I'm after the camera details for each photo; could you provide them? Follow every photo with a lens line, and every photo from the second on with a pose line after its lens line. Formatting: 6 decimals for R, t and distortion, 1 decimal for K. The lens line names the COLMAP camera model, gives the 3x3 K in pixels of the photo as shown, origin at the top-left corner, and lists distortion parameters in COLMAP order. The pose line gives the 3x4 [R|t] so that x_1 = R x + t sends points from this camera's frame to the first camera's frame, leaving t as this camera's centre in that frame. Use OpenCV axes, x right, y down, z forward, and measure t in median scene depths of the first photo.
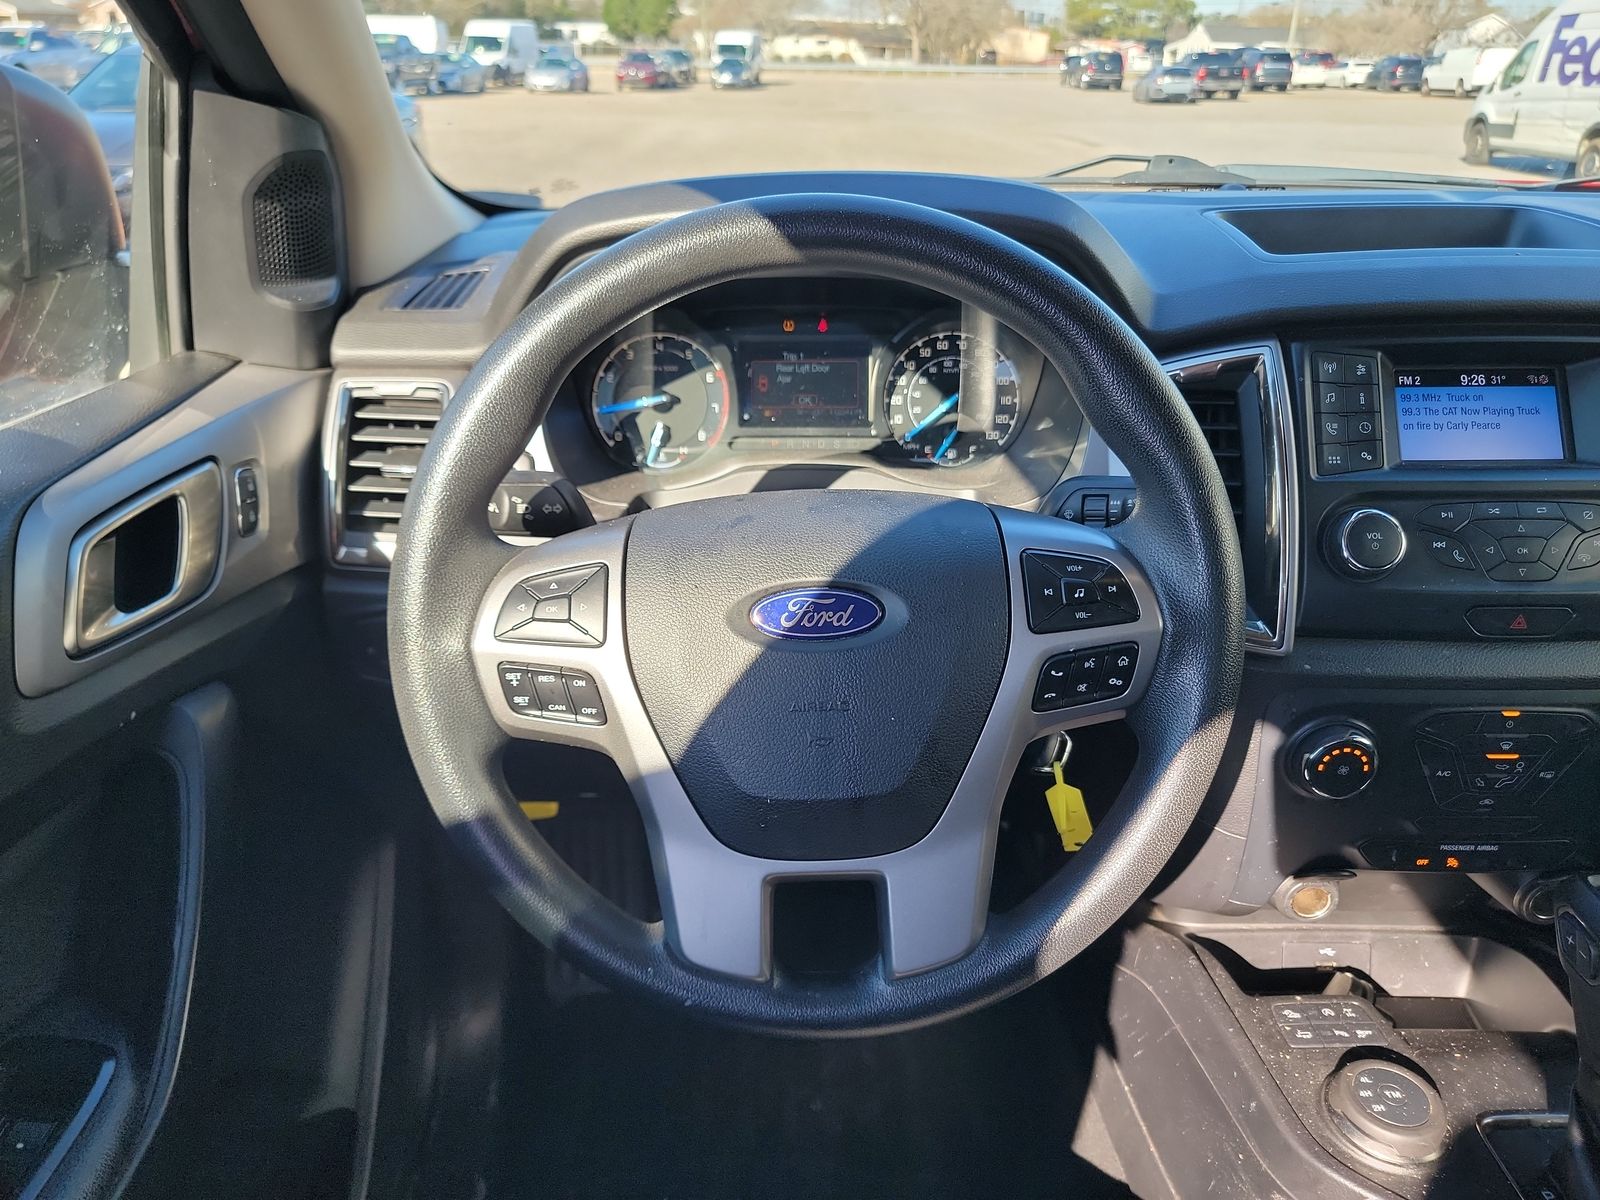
lens RADIAL K [[1148.7, 0, 800.0], [0, 1148.7, 600.0], [0, 0, 1]] dist [0.008816, -0.005373]
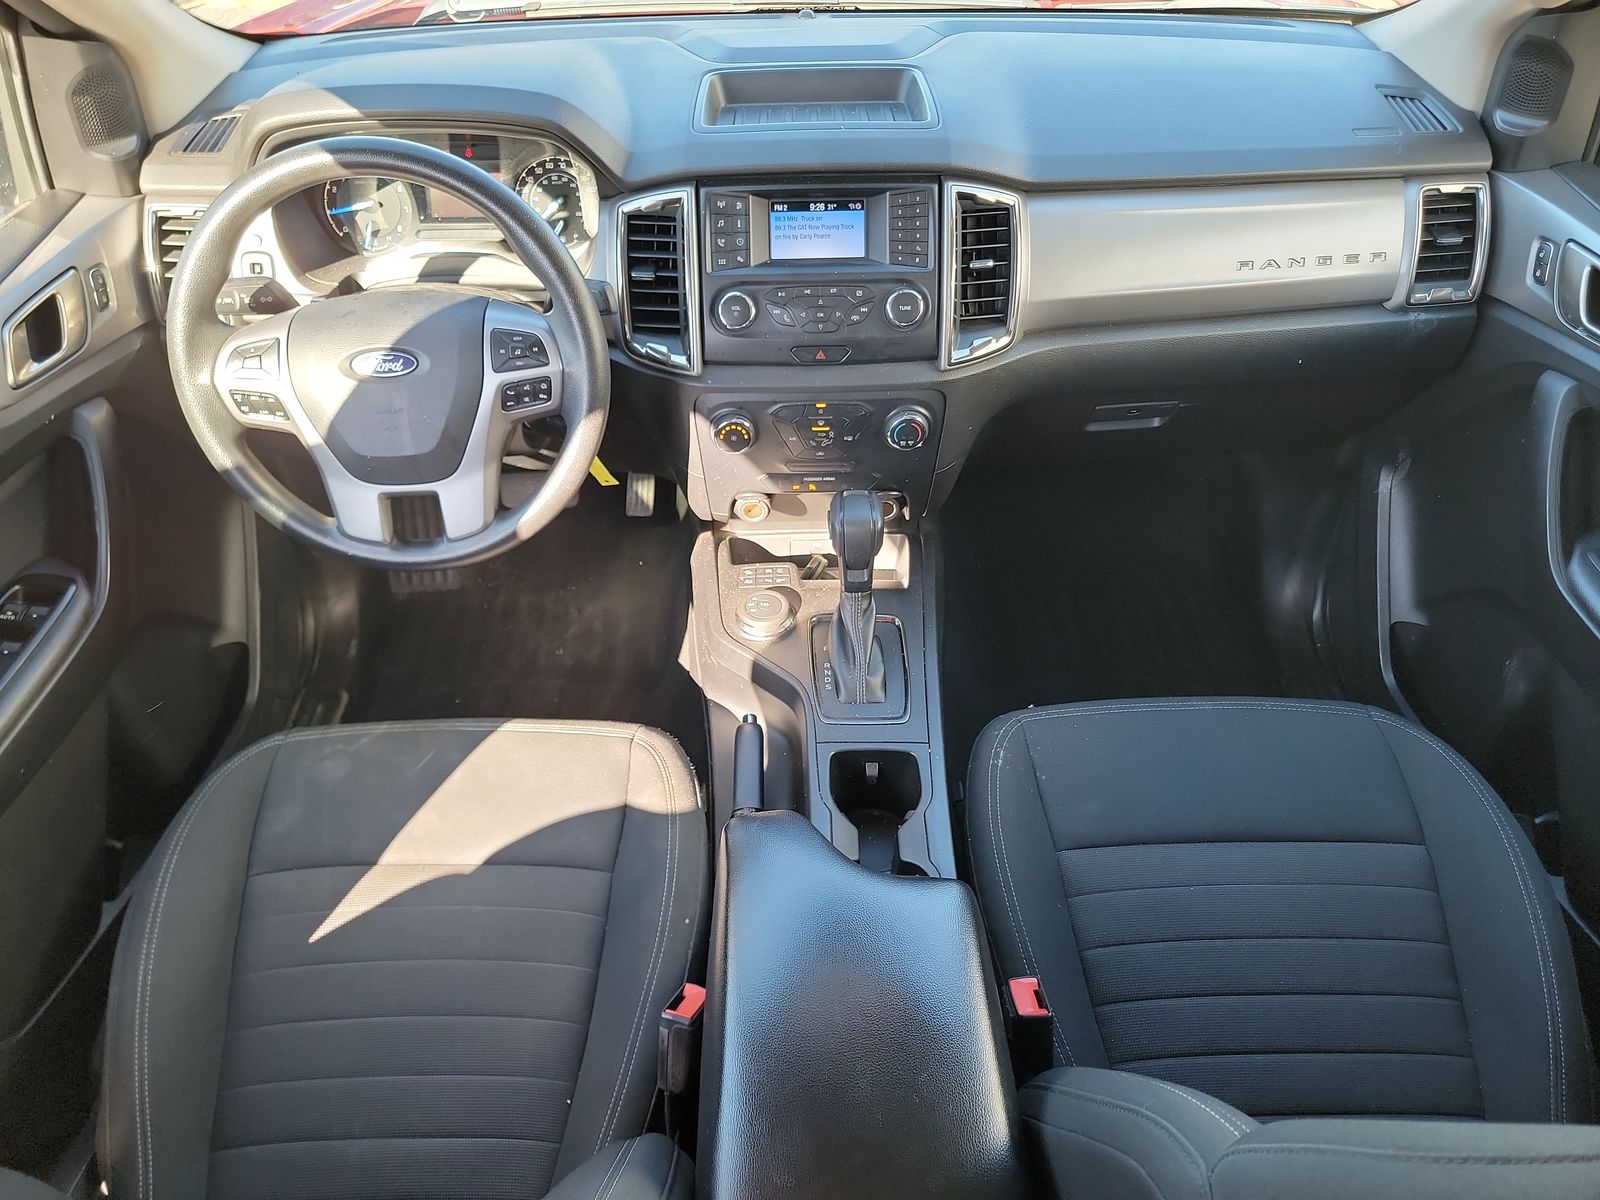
lens RADIAL K [[1106.9, 0, 800.0], [0, 1106.9, 600.0], [0, 0, 1]] dist [0.080969, -0.083961]
pose [[0.999756, -0.018777, 0.011659, 0.553541], [0.014718, 0.959123, 0.282607, -0.105208], [-0.016489, -0.282366, 0.959165, -0.789862]]
